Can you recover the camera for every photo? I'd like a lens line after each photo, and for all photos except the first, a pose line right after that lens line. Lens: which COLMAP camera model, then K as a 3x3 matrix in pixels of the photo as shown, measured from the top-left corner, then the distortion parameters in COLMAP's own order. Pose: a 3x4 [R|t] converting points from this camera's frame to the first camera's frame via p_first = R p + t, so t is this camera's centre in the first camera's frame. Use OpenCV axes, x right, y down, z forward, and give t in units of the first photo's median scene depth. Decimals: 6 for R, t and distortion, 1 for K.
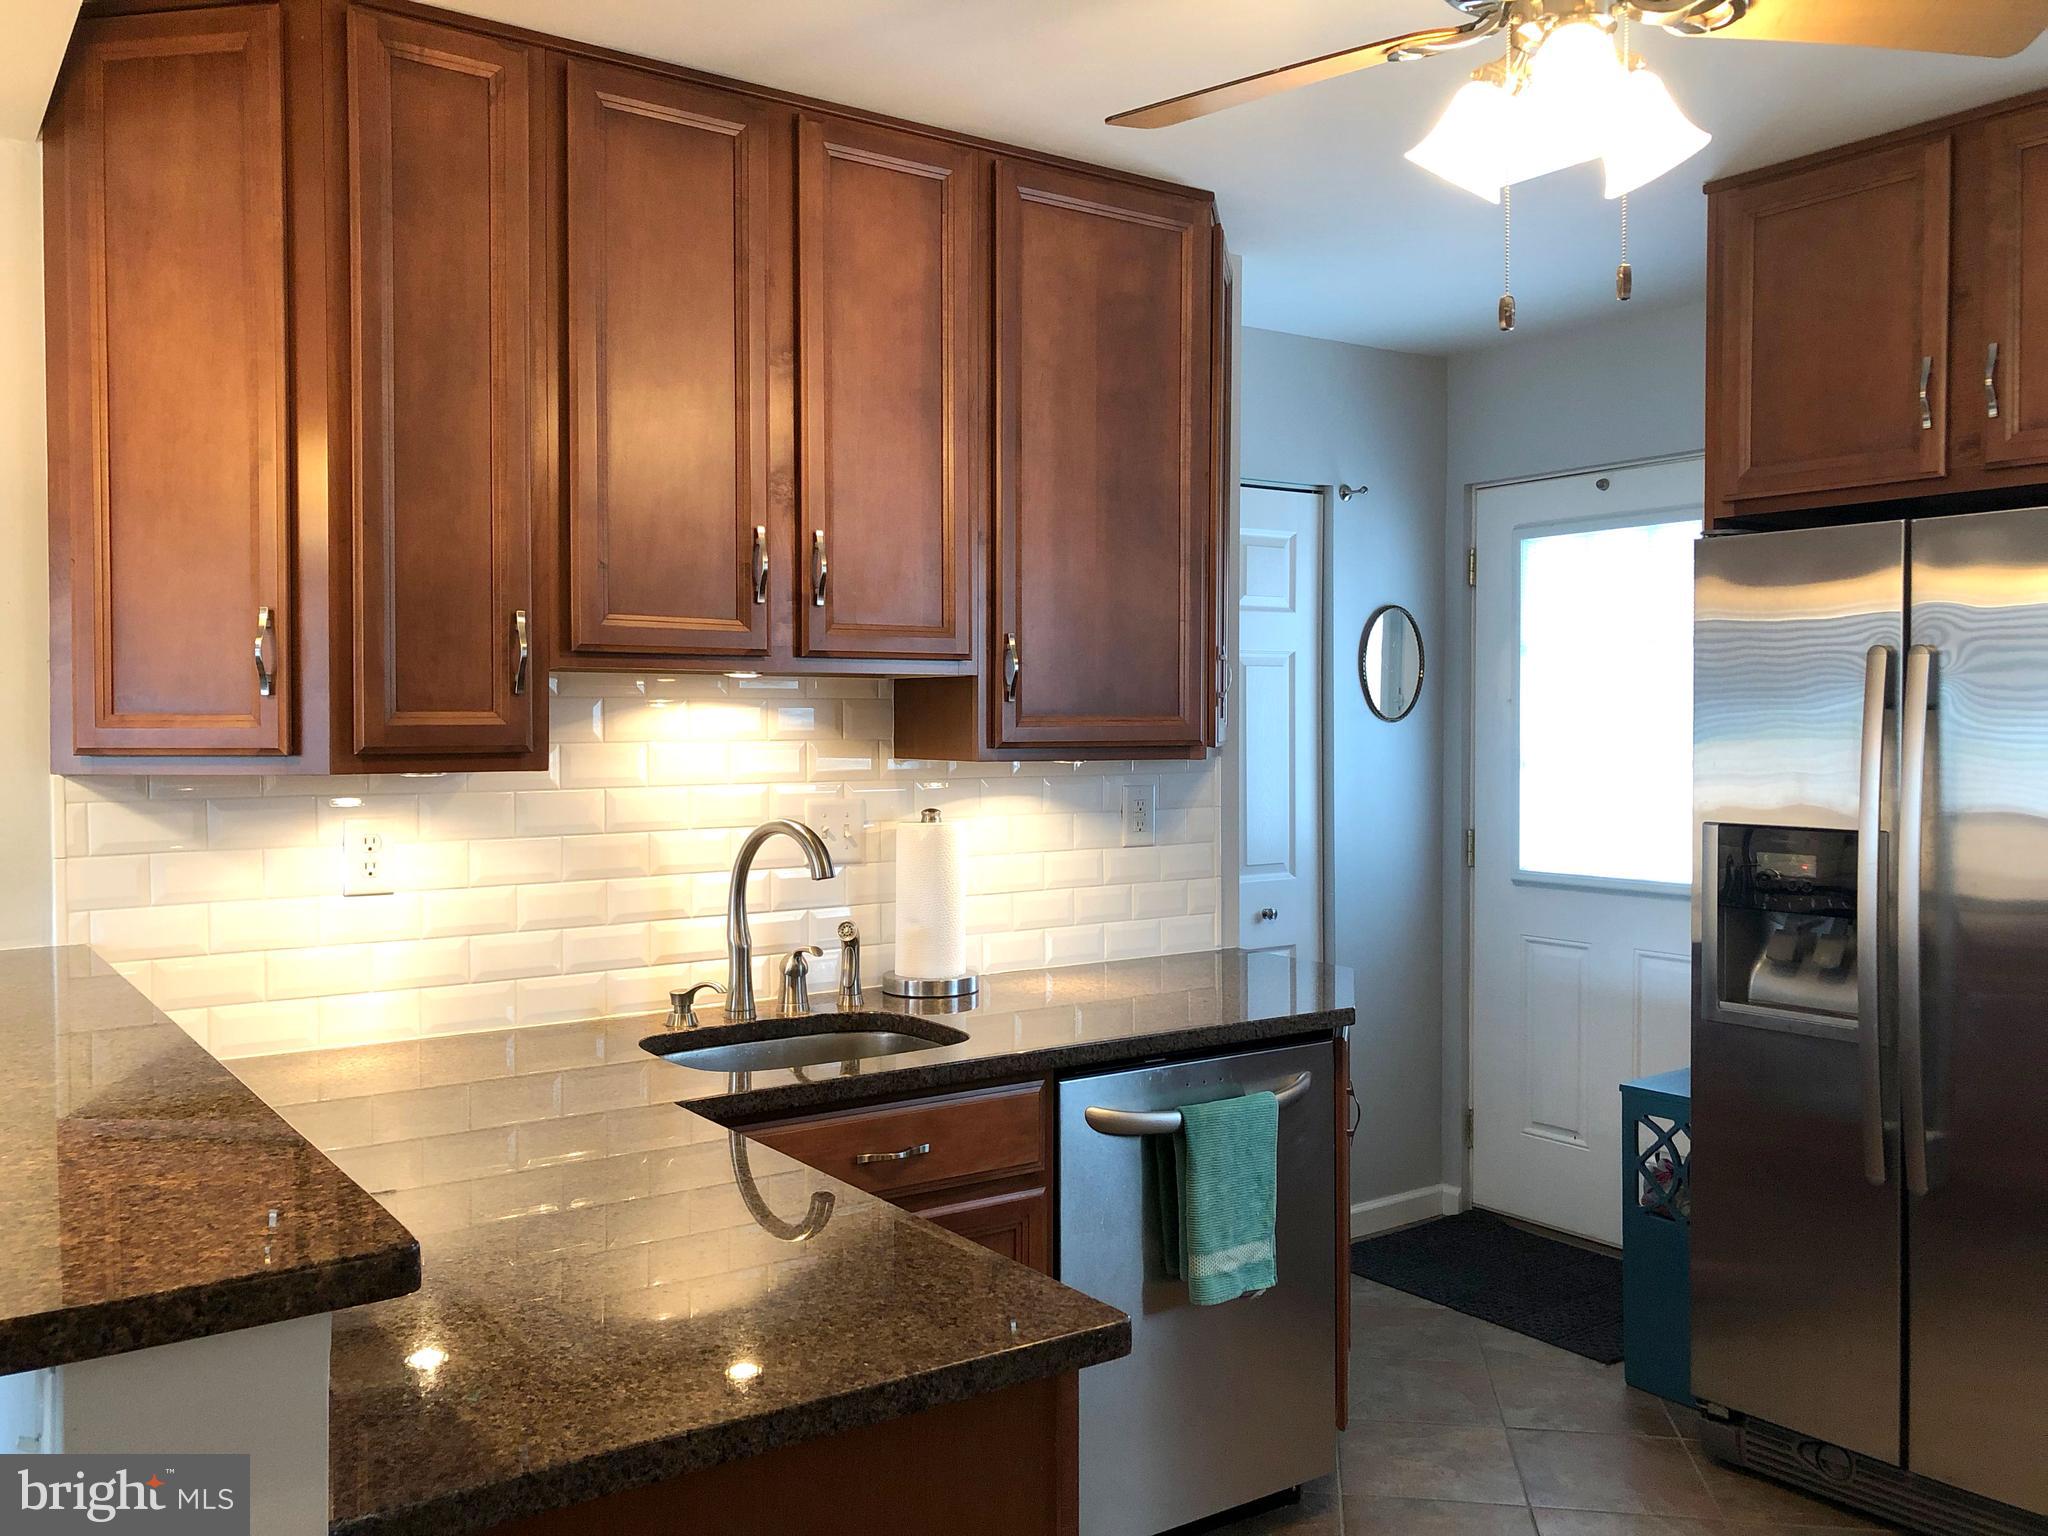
lens RADIAL K [[1687.8, 0, 1011.1], [0, 1687.8, 756.9], [0, 0, 1]] dist [0.049935, -0.094447]
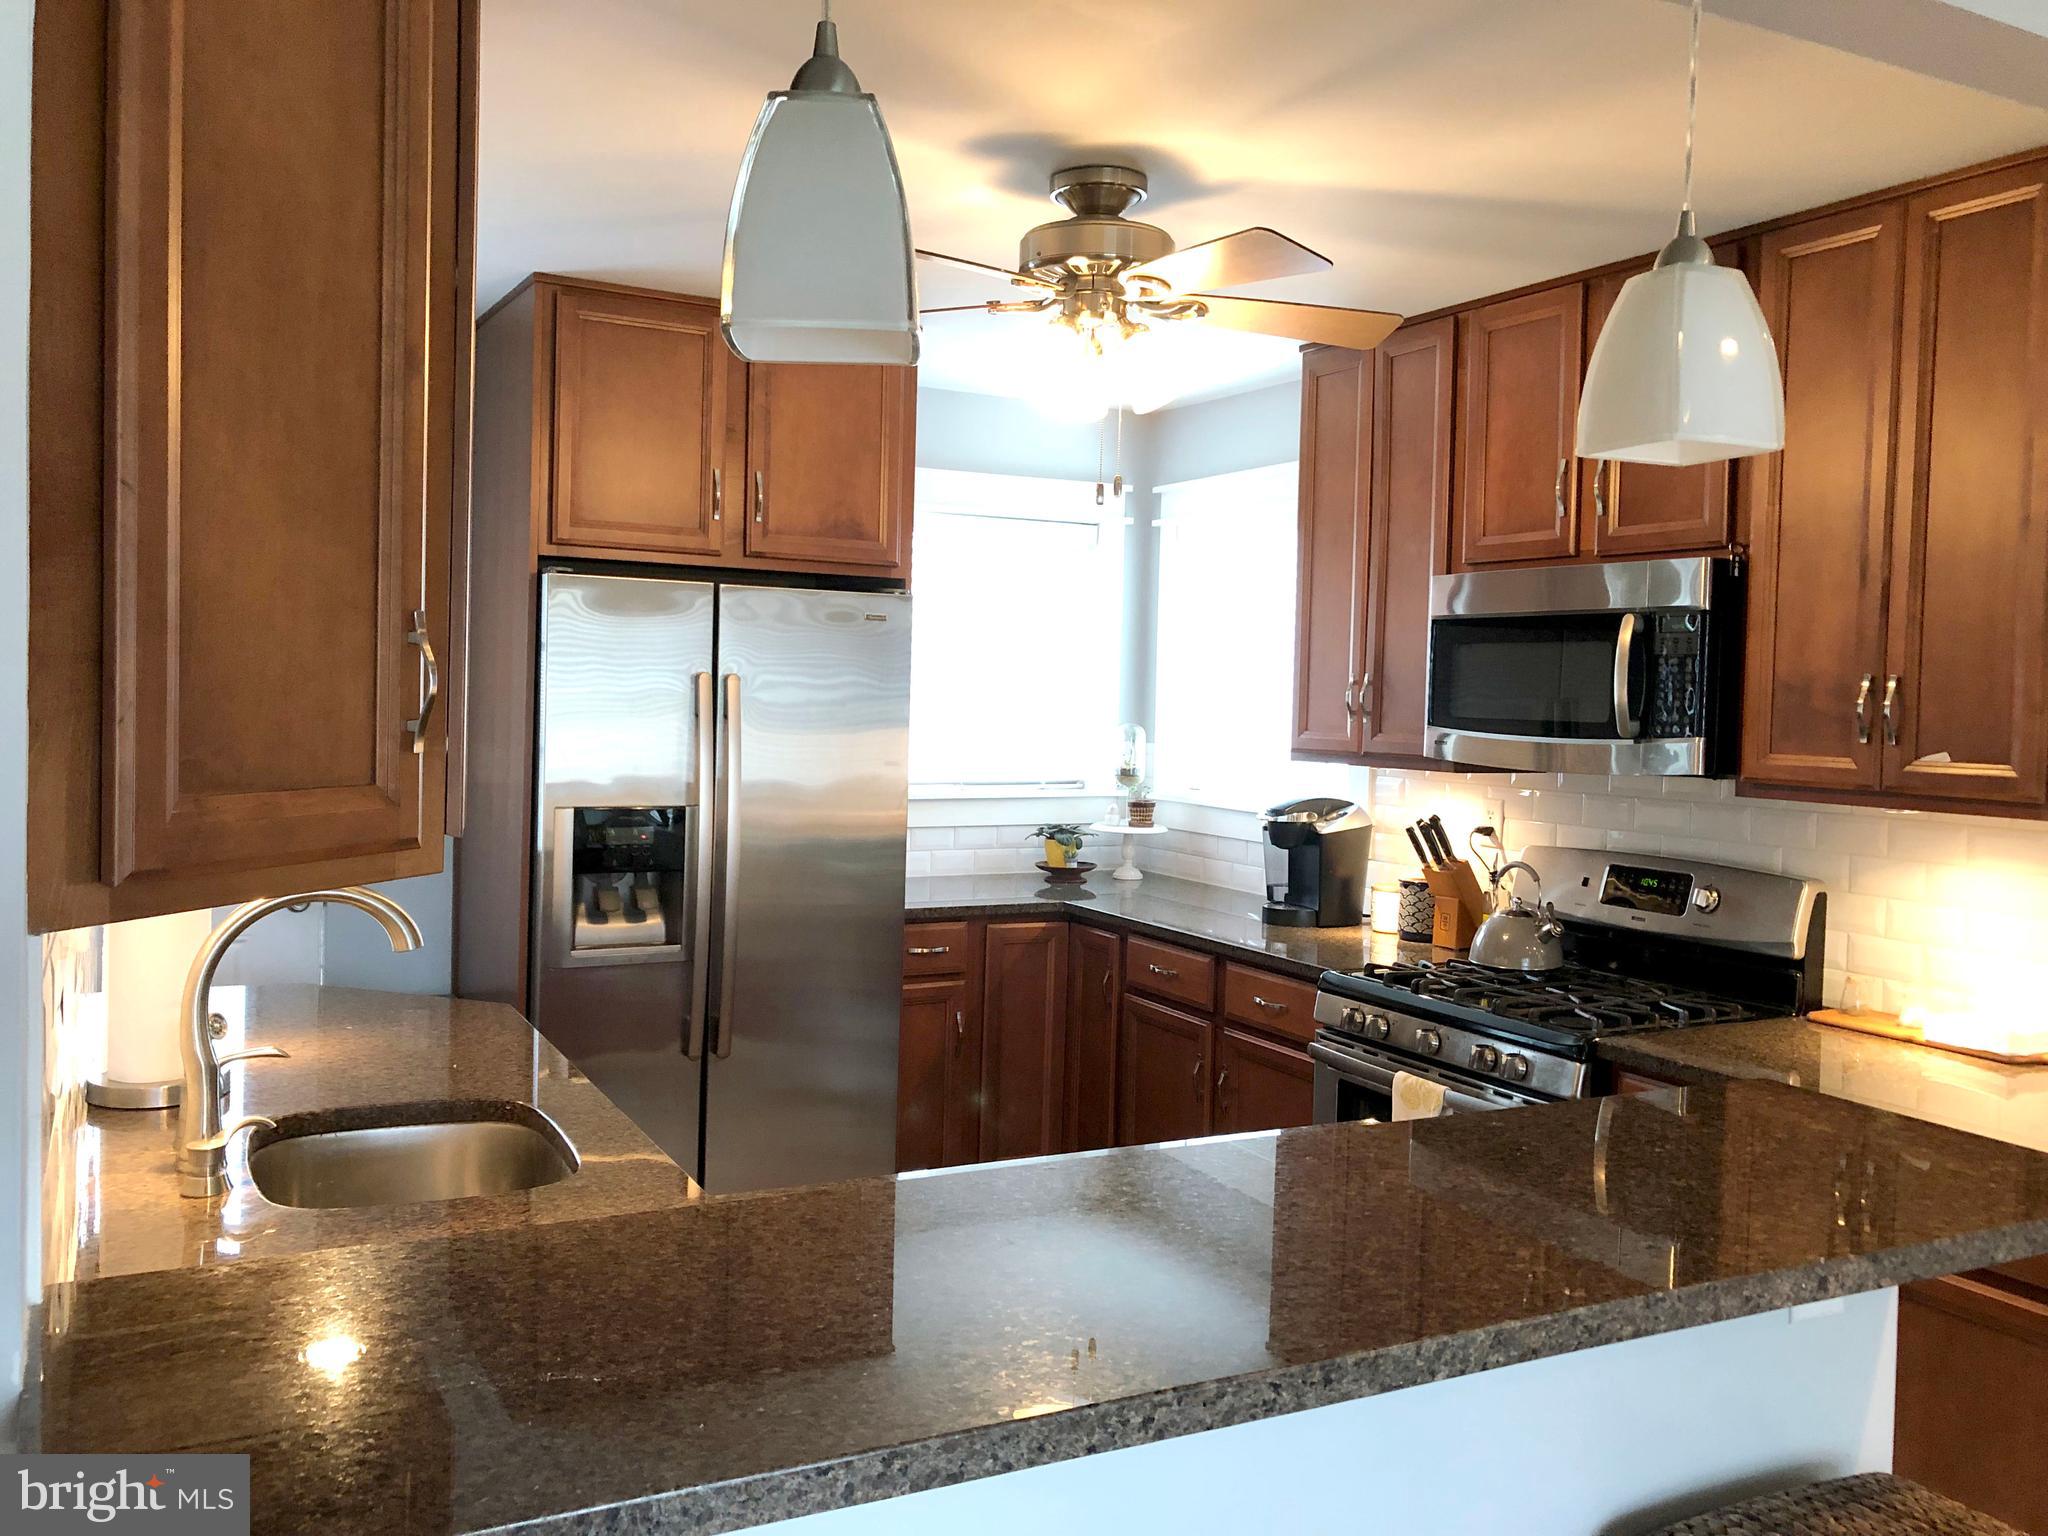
lens RADIAL K [[1687.8, 0, 1011.1], [0, 1687.8, 756.9], [0, 0, 1]] dist [0.049935, -0.094447]
pose [[0.137064, -0.034951, 0.989945, -0.796530], [-0.006367, 0.999326, 0.036163, -0.045333], [-0.990542, -0.011259, 0.136749, 0.535453]]
